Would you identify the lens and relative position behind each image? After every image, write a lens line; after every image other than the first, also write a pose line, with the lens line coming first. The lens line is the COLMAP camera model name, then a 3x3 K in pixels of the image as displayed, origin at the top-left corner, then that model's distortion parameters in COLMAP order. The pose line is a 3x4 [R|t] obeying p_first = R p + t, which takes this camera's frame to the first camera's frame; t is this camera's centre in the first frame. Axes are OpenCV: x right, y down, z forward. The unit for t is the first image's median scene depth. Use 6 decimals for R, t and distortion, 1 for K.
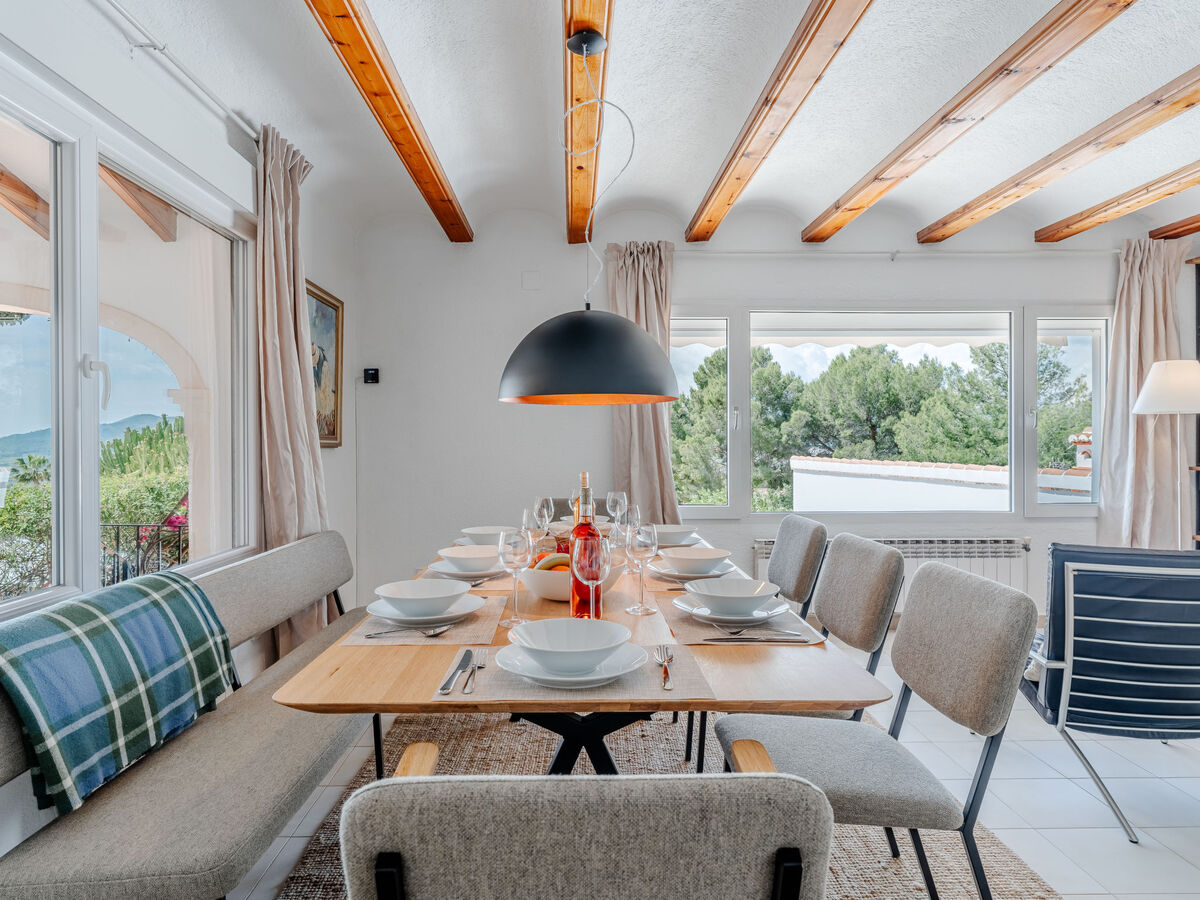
lens RADIAL K [[736.6, 0, 578.9], [0, 736.6, 446.4], [0, 0, 1]] dist [-0.004412, 0.000494]
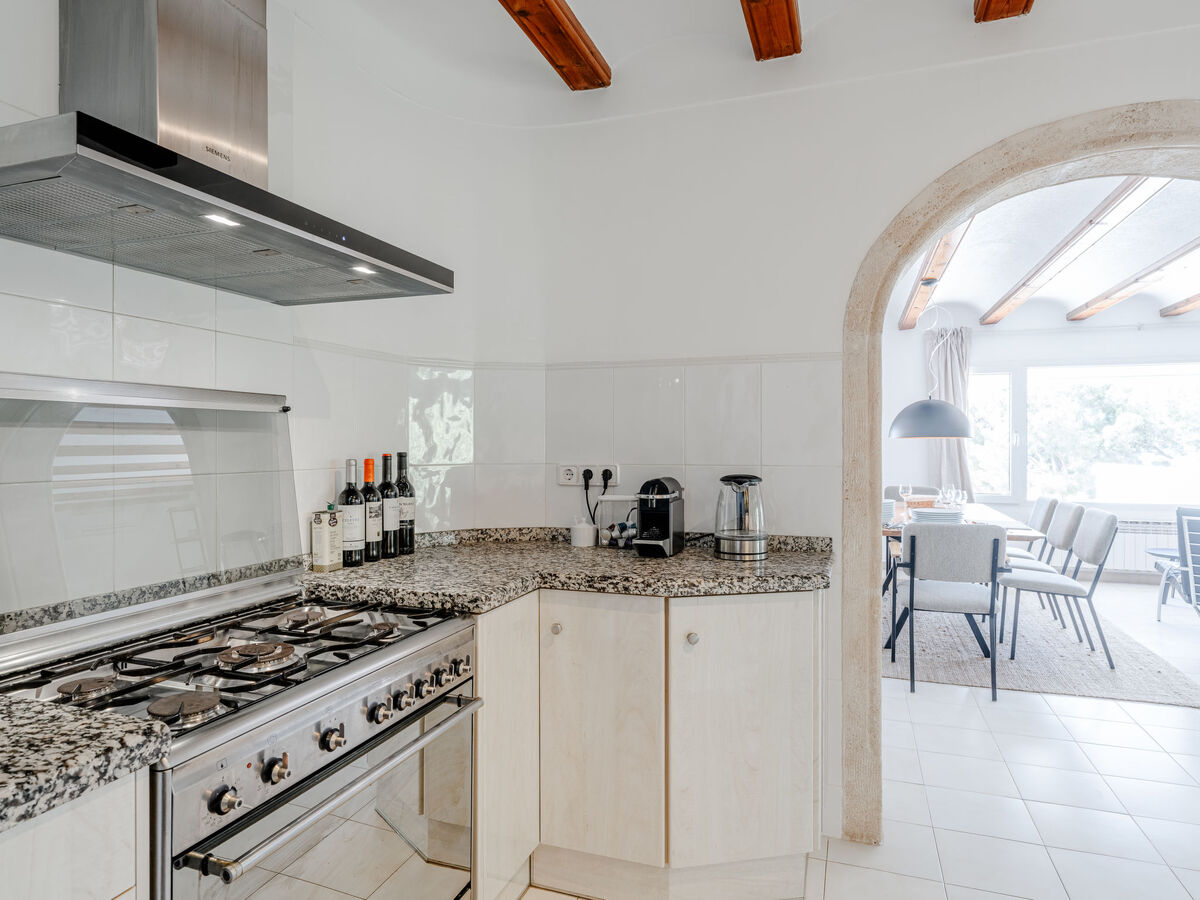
lens RADIAL K [[714.4, 0, 600.4], [0, 714.4, 445.7], [0, 0, 1]] dist [-0.001384, -0.000235]
pose [[0.939375, 0.004691, -0.342858, -0.093329], [-0.006671, 0.999967, -0.004595, -0.010116], [0.342825, 0.006604, 0.939376, -0.714708]]
